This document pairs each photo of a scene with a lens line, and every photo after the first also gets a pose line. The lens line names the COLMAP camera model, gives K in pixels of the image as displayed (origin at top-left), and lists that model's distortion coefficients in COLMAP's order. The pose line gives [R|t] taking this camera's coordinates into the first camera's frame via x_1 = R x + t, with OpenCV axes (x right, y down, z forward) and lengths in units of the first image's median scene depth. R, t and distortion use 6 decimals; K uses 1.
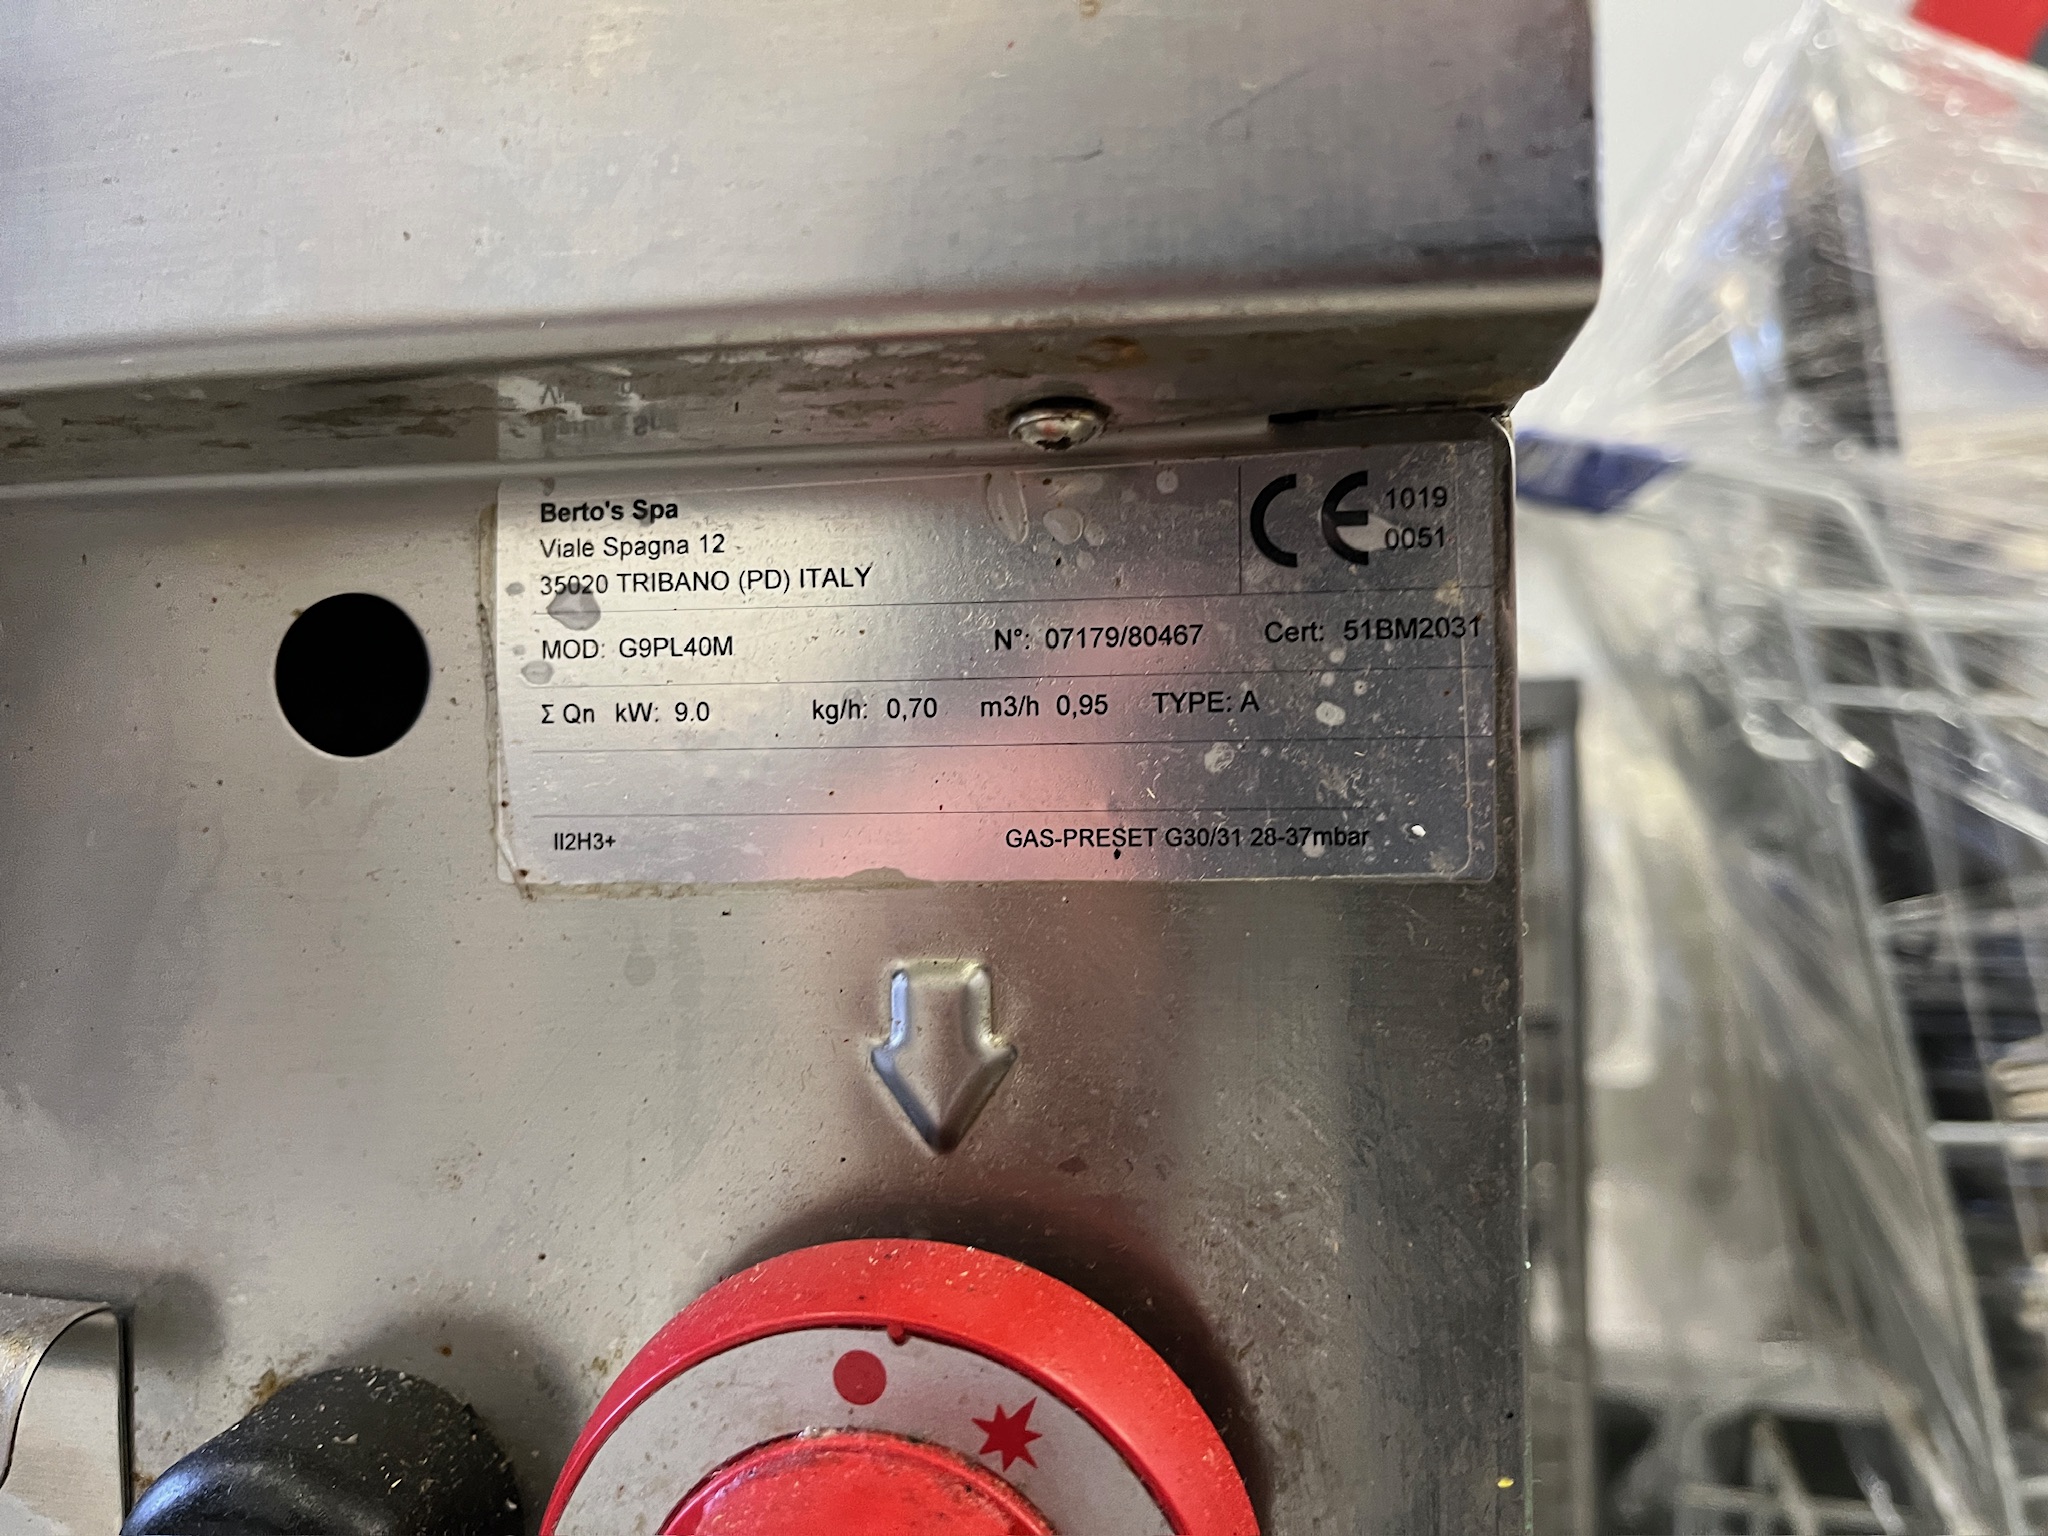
lens RADIAL K [[1563.1, 0, 1024.0], [0, 1563.1, 768.0], [0, 0, 1]] dist [-0.034960, -0.012830]
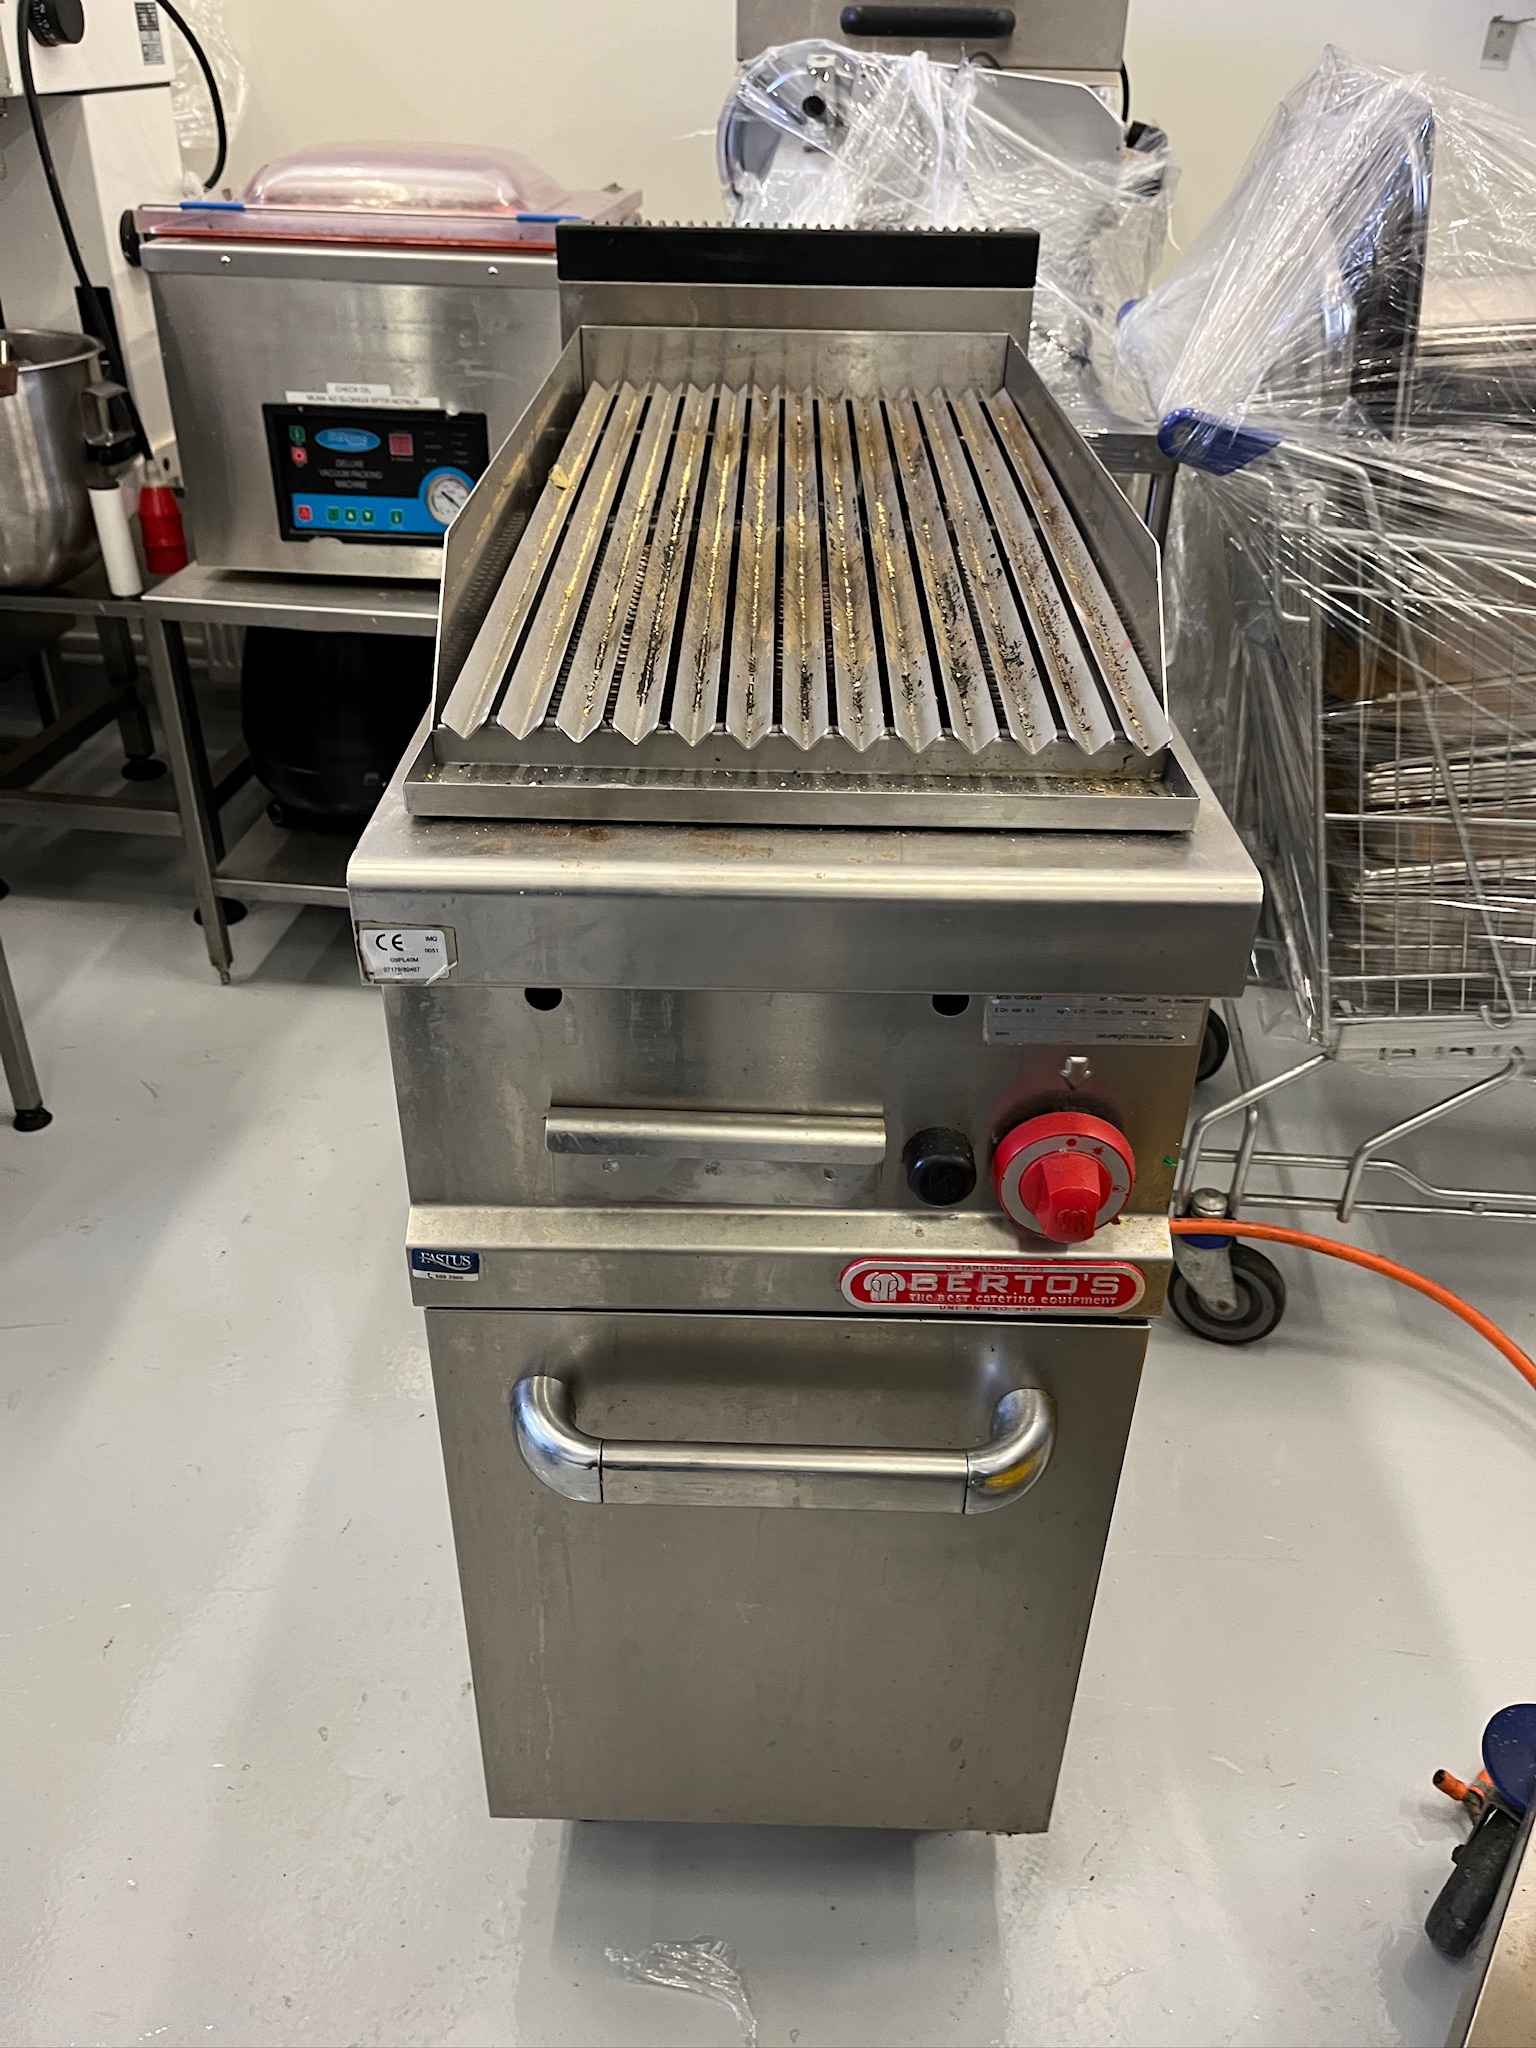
lens RADIAL K [[1489.3, 0, 768.2], [0, 1489.3, 944.1], [0, 0, 1]] dist [0.047691, -0.001501]
pose [[0.994691, -0.025461, 0.099703, -1.162819], [-0.030824, 0.850698, 0.524750, -2.270462], [-0.098178, -0.525038, 0.845397, -2.366490]]
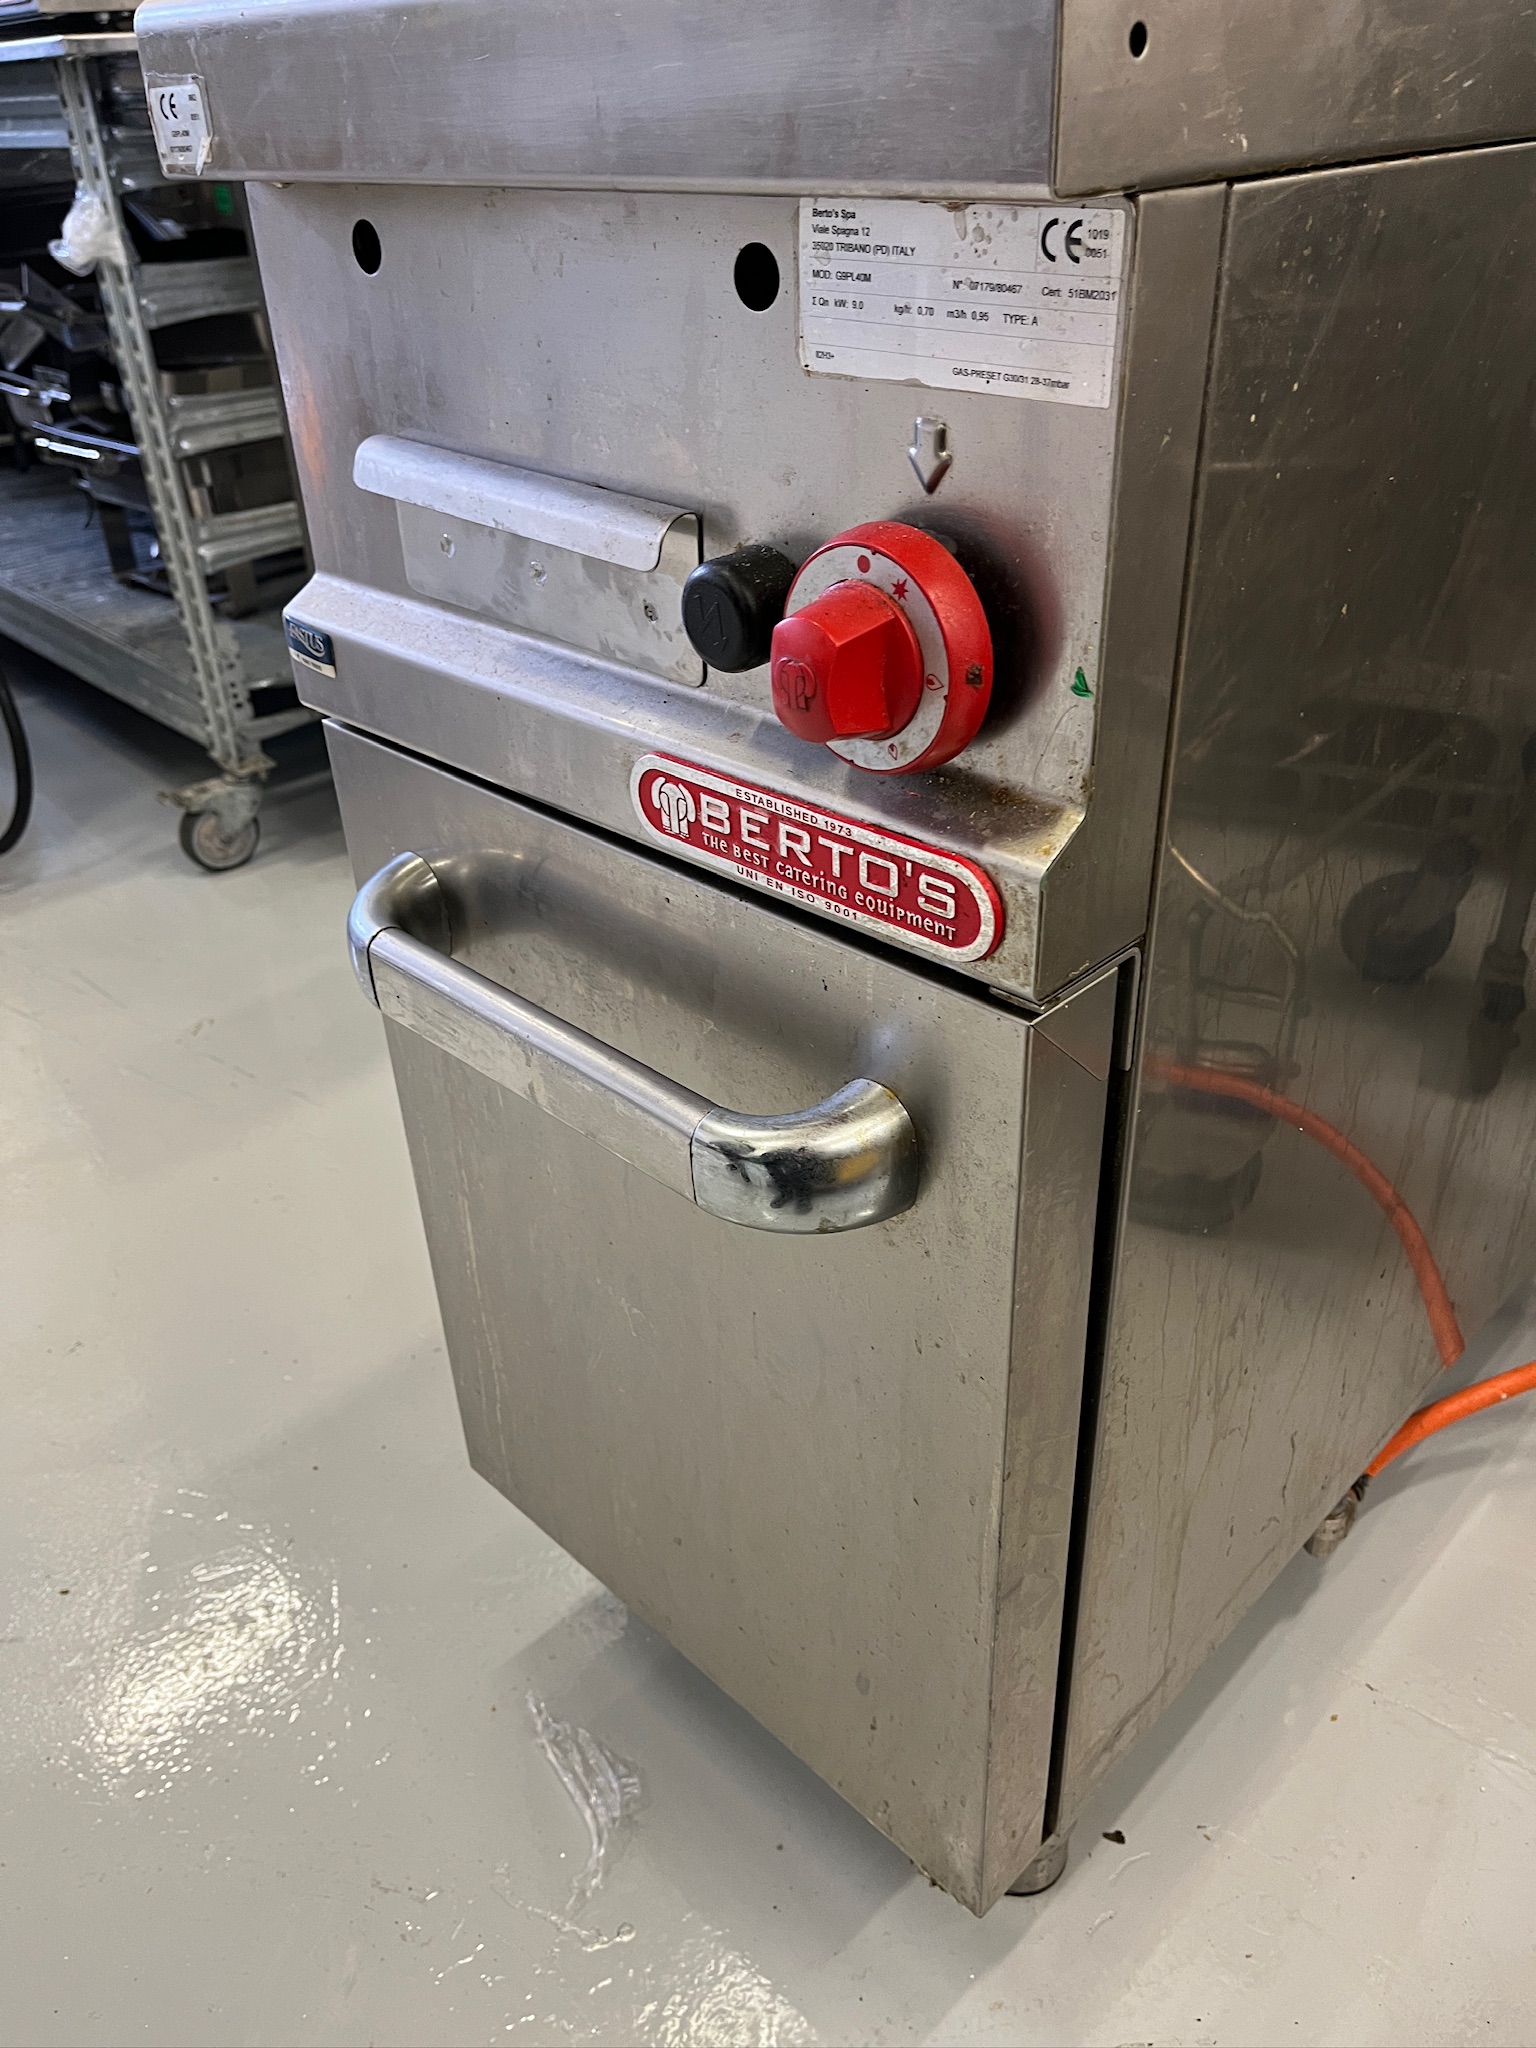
lens RADIAL K [[1563.1, 0, 768.0], [0, 1563.1, 1024.0], [0, 0, 1]] dist [-0.034960, -0.012830]
pose [[0.785856, 0.313154, -0.533258, 1.377937], [0.034418, 0.838822, 0.543317, -0.428104], [0.617451, -0.445323, 0.648415, -1.241819]]
